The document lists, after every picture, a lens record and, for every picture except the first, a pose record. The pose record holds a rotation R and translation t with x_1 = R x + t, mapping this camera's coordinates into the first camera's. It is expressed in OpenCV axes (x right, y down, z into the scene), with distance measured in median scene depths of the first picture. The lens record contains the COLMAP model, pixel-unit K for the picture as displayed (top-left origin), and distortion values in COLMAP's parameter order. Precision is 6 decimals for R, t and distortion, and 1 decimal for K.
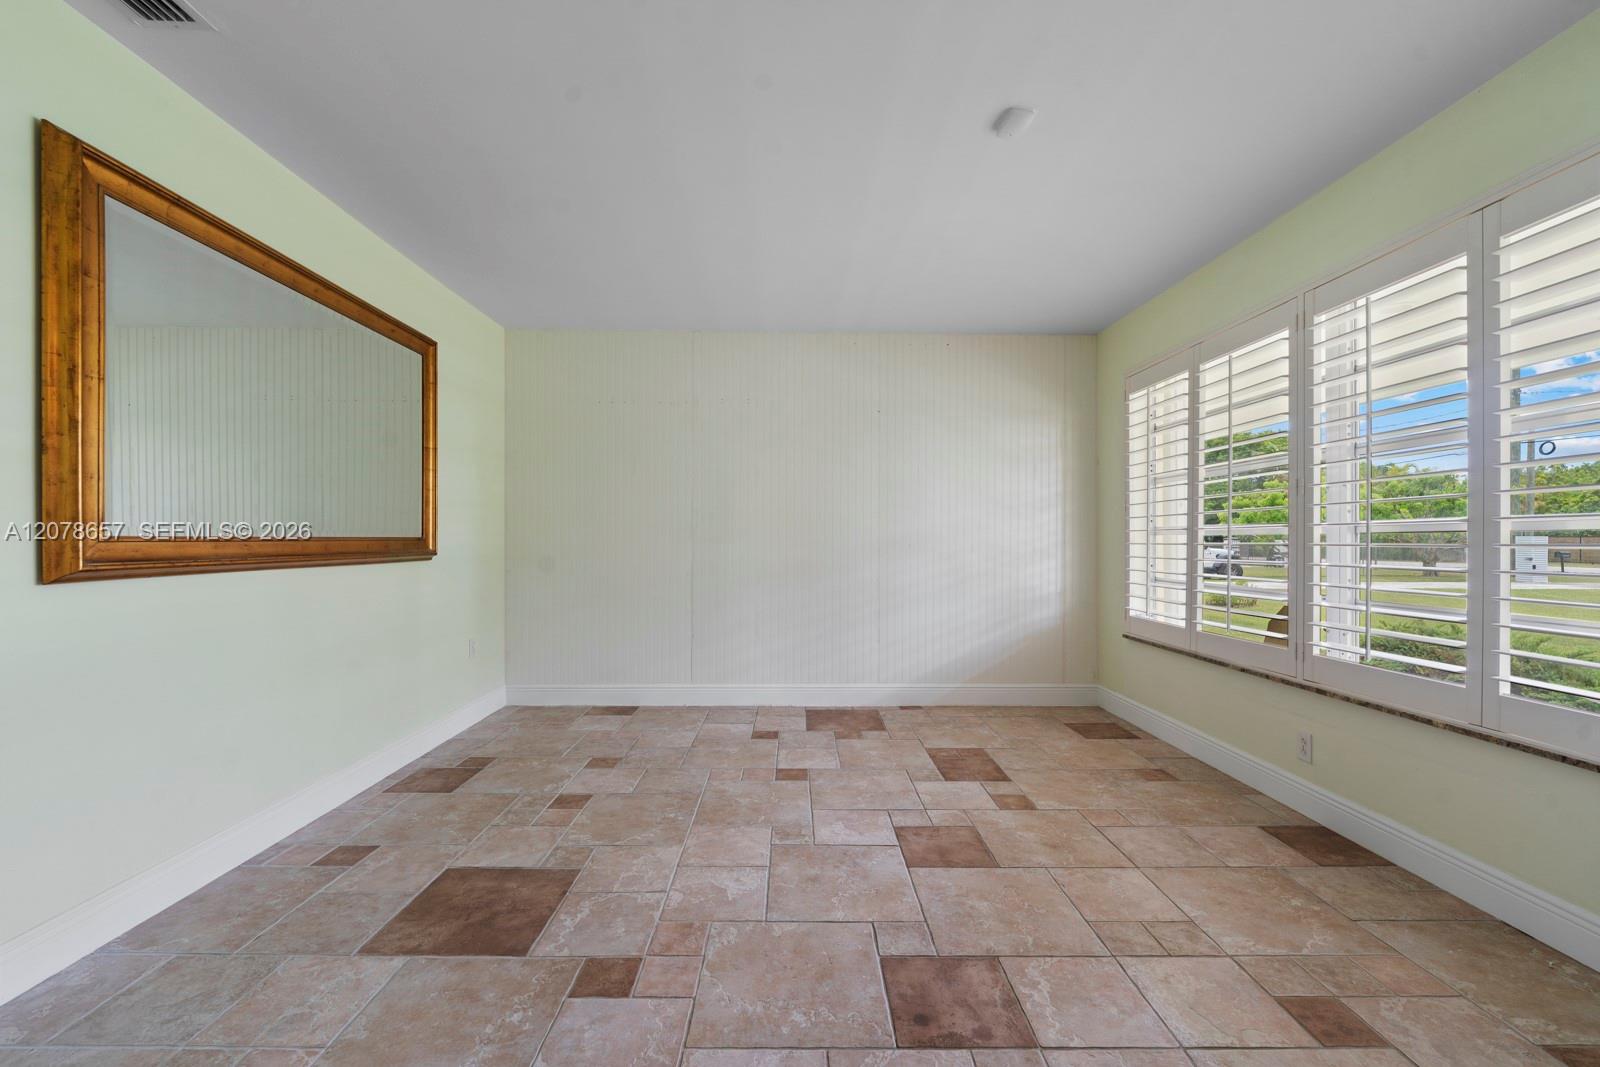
lens RADIAL K [[654.3, 0, 792.2], [0, 654.3, 540.3], [0, 0, 1]] dist [-0.001325, -0.000080]
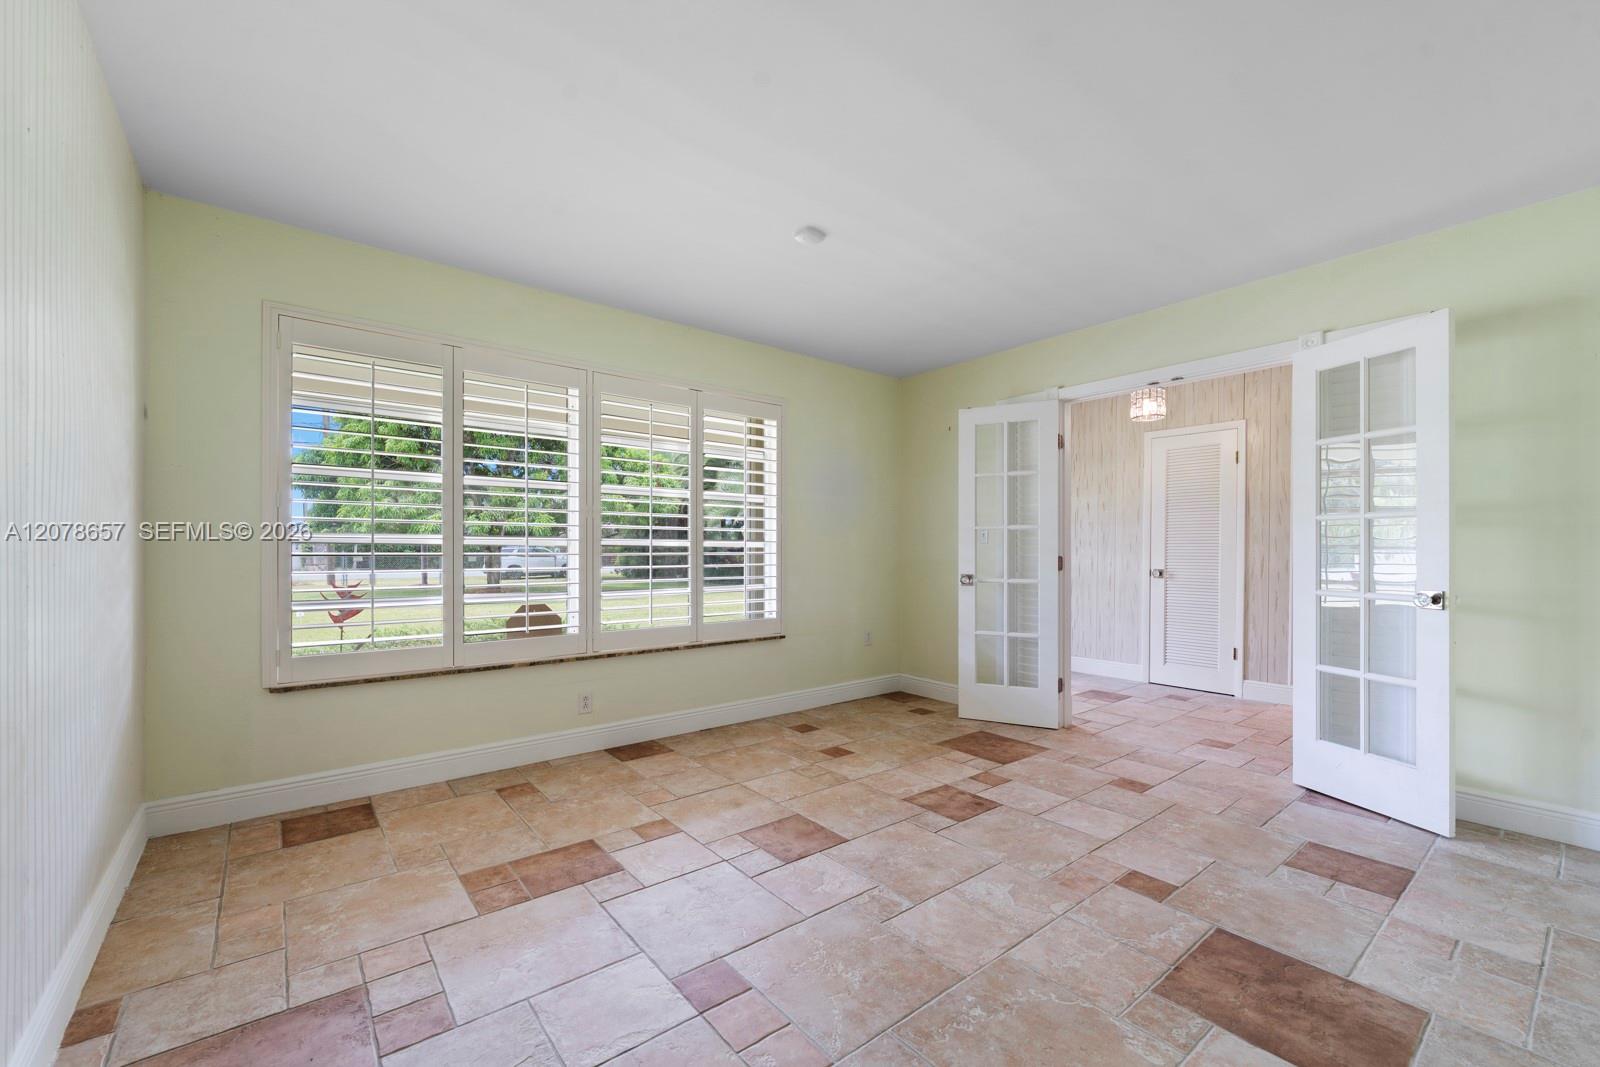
lens RADIAL K [[654.3, 0, 790.0], [0, 654.3, 546.3], [0, 0, 1]] dist [-0.001325, -0.000080]
pose [[-0.624447, 0.000080, 0.781067, -0.621258], [-0.003815, 0.999988, -0.003153, -0.009268], [-0.781058, -0.004949, -0.624439, 1.714873]]
